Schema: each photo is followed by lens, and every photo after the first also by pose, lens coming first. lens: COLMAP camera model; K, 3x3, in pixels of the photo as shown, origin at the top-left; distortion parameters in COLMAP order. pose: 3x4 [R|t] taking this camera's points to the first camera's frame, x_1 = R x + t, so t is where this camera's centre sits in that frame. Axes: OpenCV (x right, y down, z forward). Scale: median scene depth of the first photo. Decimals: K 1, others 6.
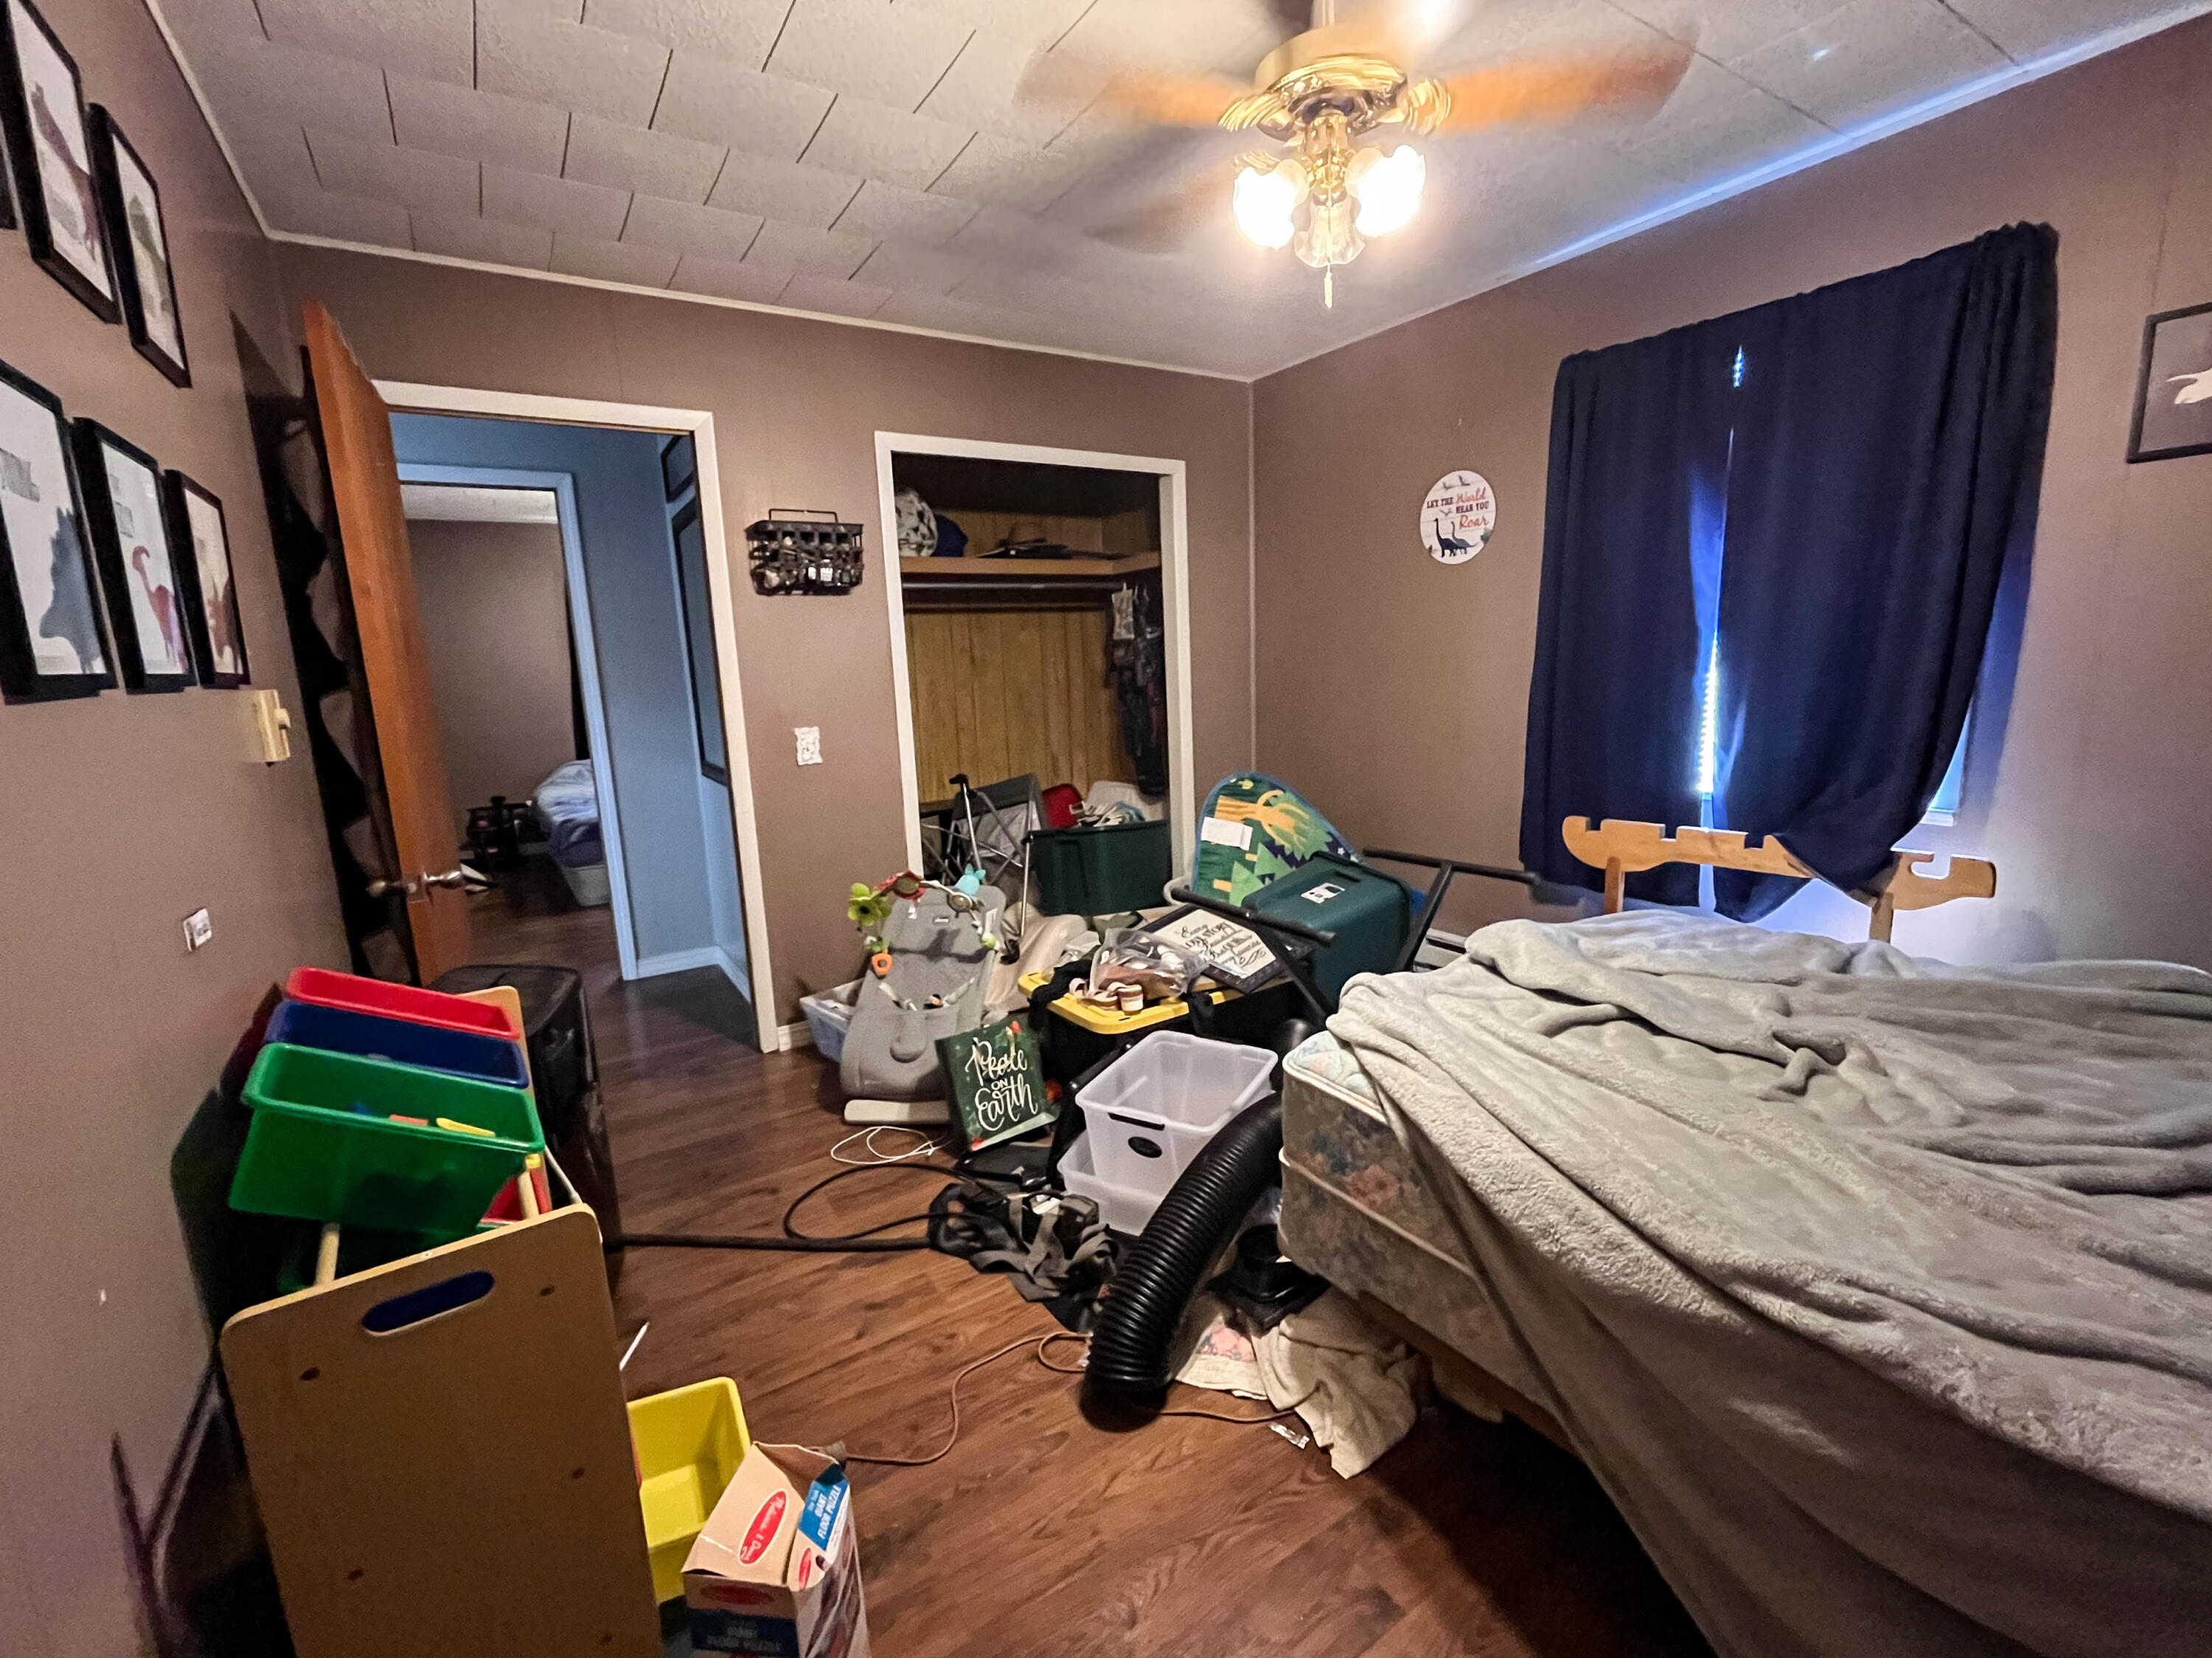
lens RADIAL K [[916.5, 0, 1094.2], [0, 916.5, 826.6], [0, 0, 1]] dist [0.001747, 0.000338]
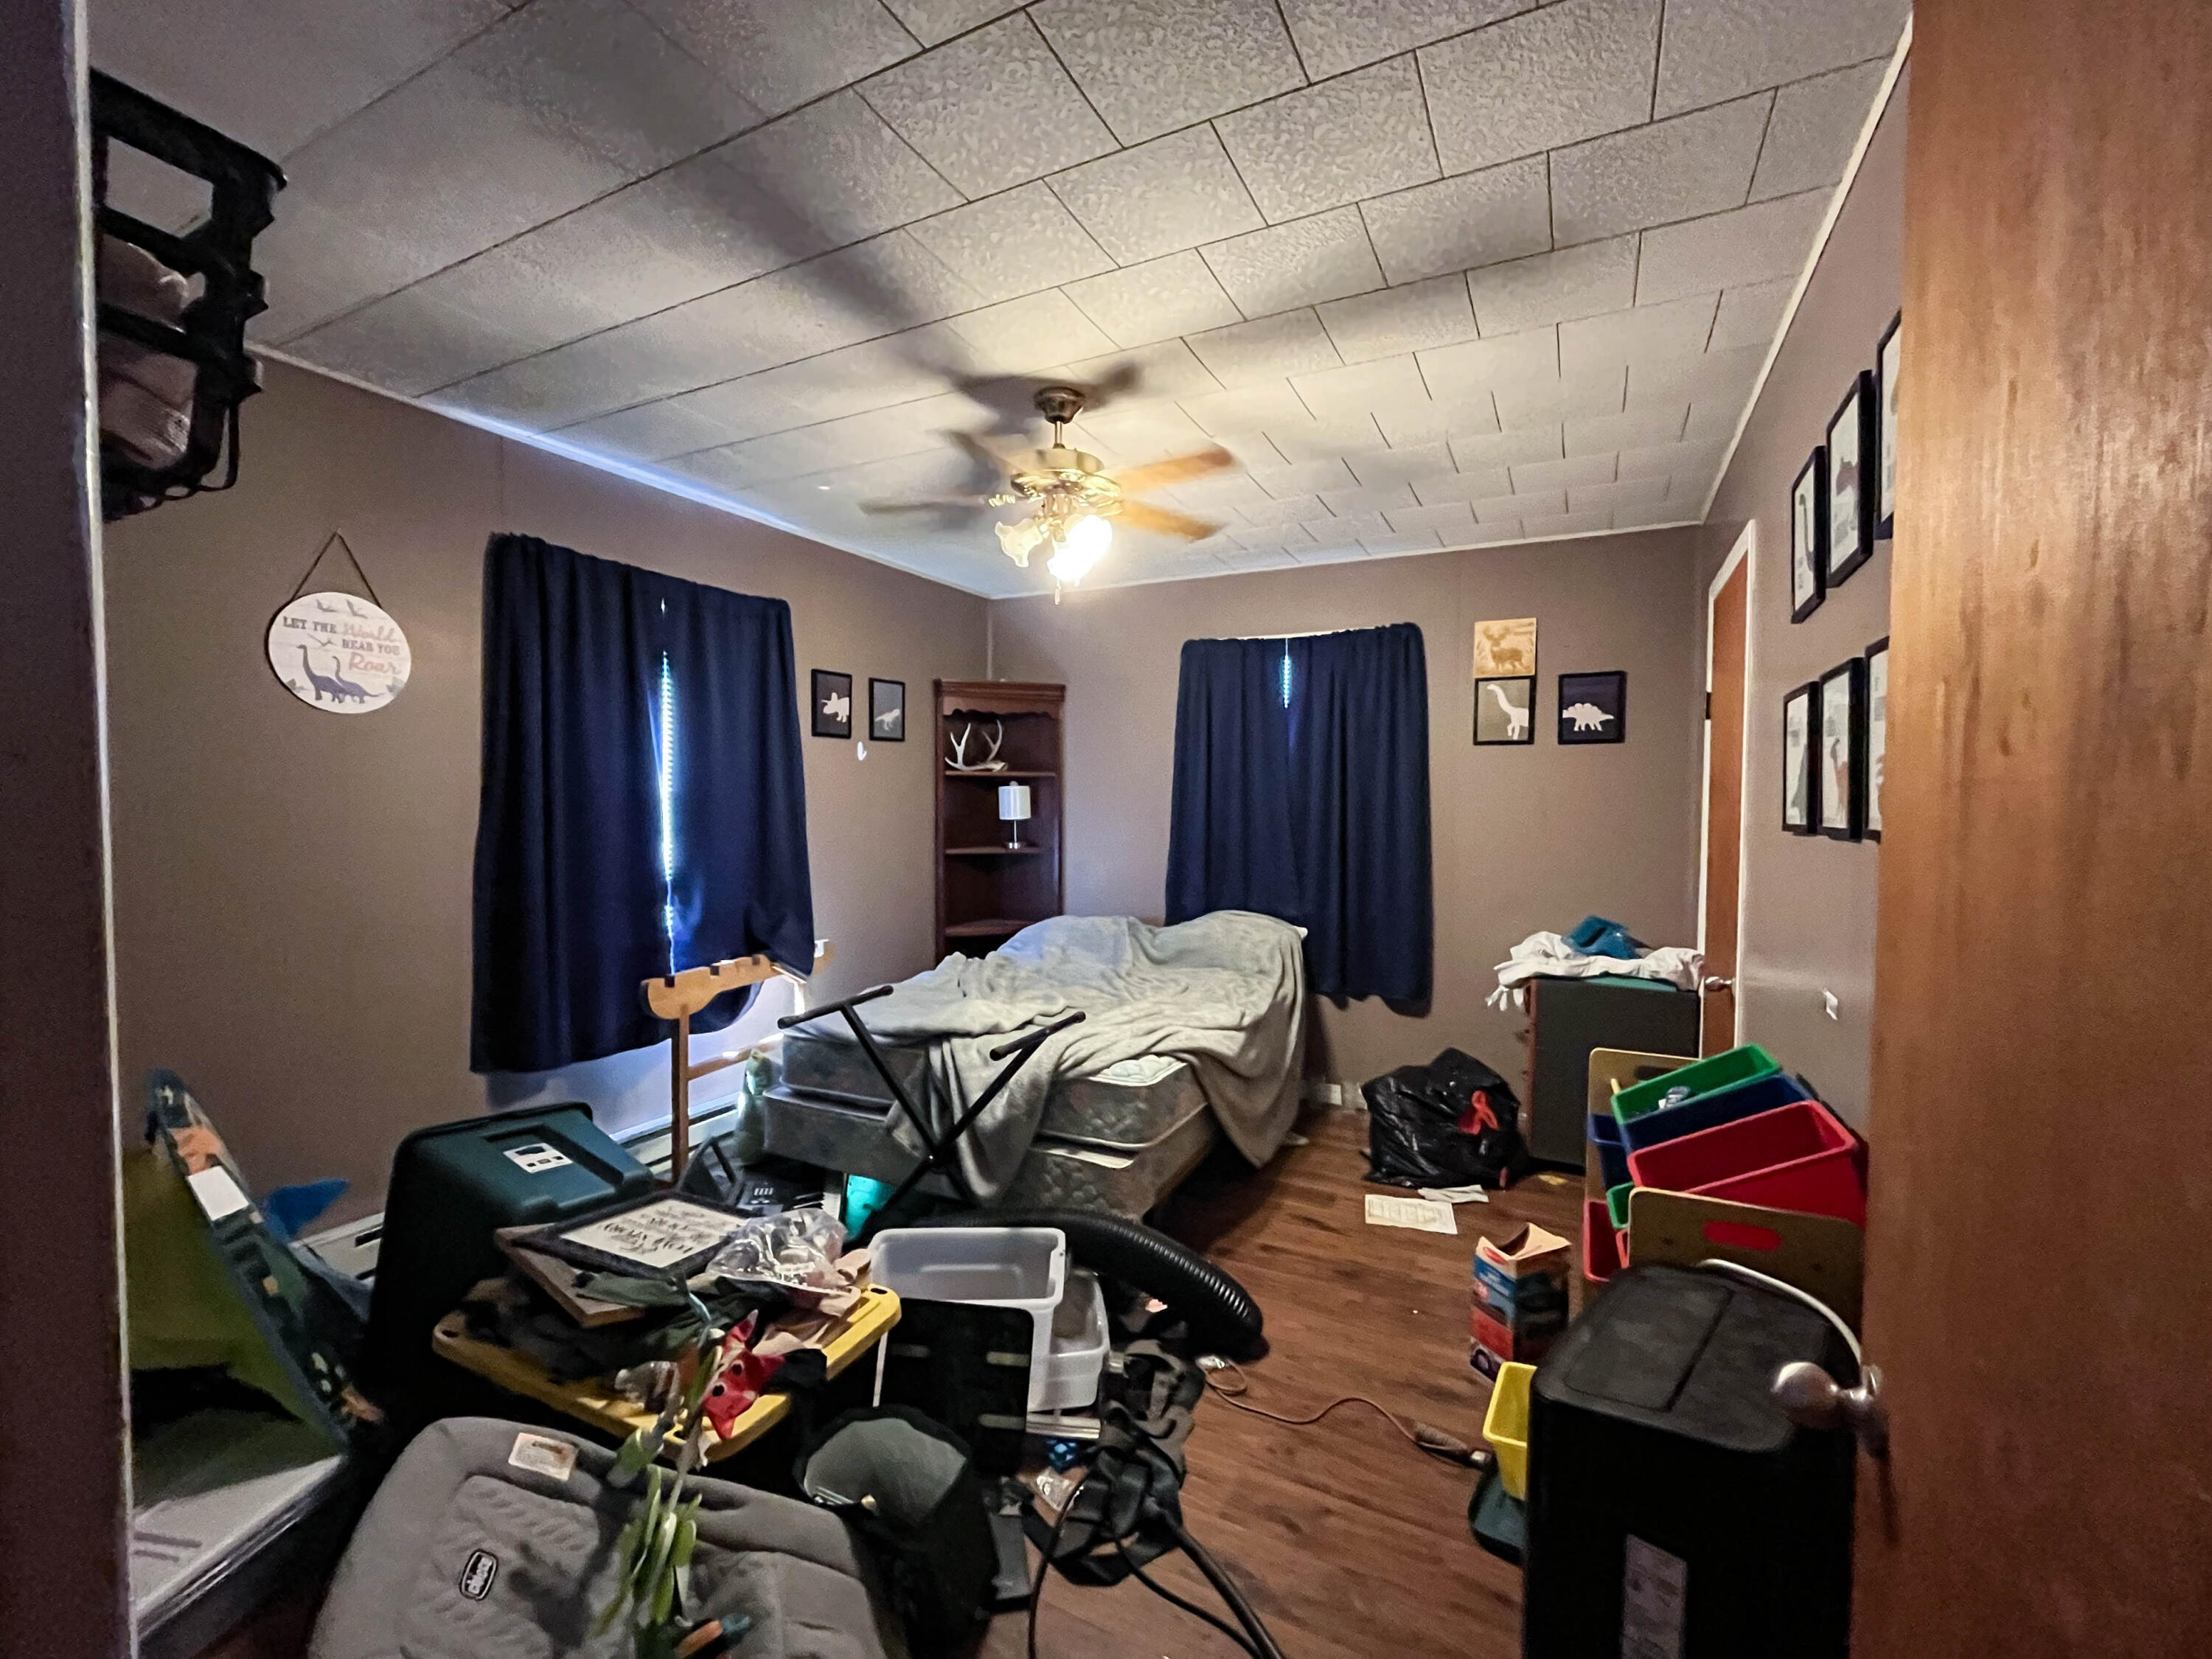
lens RADIAL K [[916.6, 0, 1094.2], [0, 916.6, 827.1], [0, 0, 1]] dist [0.001747, 0.000338]
pose [[-0.481507, 0.009324, 0.876393, -0.571120], [0.172209, 0.981458, 0.084173, -0.160072], [-0.859357, 0.191453, -0.474184, 0.882187]]
